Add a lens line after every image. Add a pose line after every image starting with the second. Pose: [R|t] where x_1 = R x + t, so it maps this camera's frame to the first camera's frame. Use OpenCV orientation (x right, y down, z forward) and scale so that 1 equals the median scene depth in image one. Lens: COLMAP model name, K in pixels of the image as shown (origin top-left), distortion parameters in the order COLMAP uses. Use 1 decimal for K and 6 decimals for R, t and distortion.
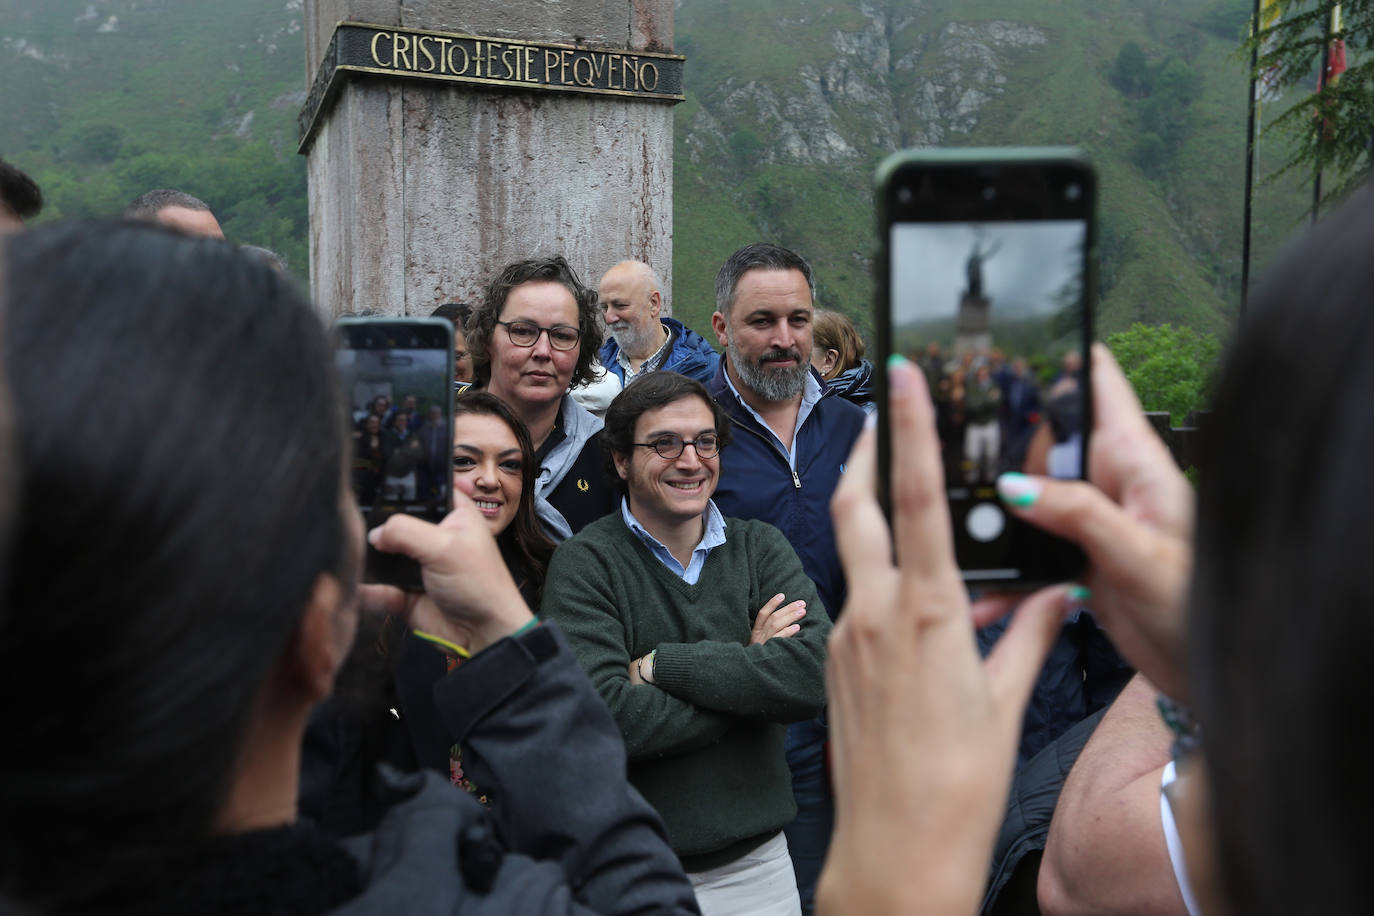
lens RADIAL K [[1087.5, 0, 687.0], [0, 1087.5, 458.0], [0, 0, 1]] dist [0.012553, -0.003839]
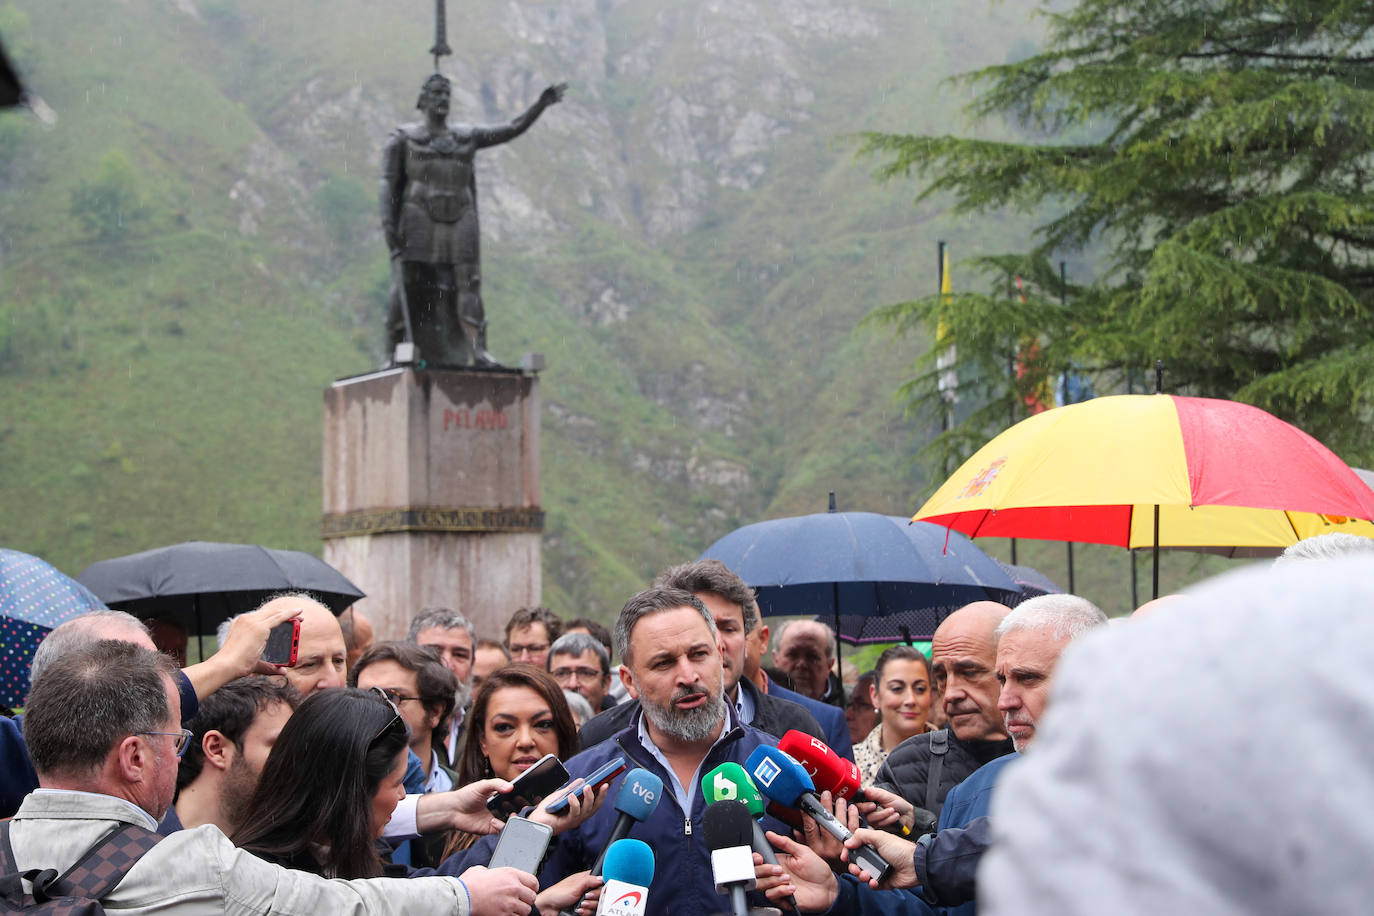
lens RADIAL K [[2657.3, 0, 687.0], [0, 2657.3, 458.0], [0, 0, 1]] dist [0.292754, 0.021467]
pose [[0.977739, 0.001407, 0.209819, -0.057010], [0.027495, 0.990496, -0.134769, 0.017039], [-0.208014, 0.137537, 0.968408, -0.285643]]
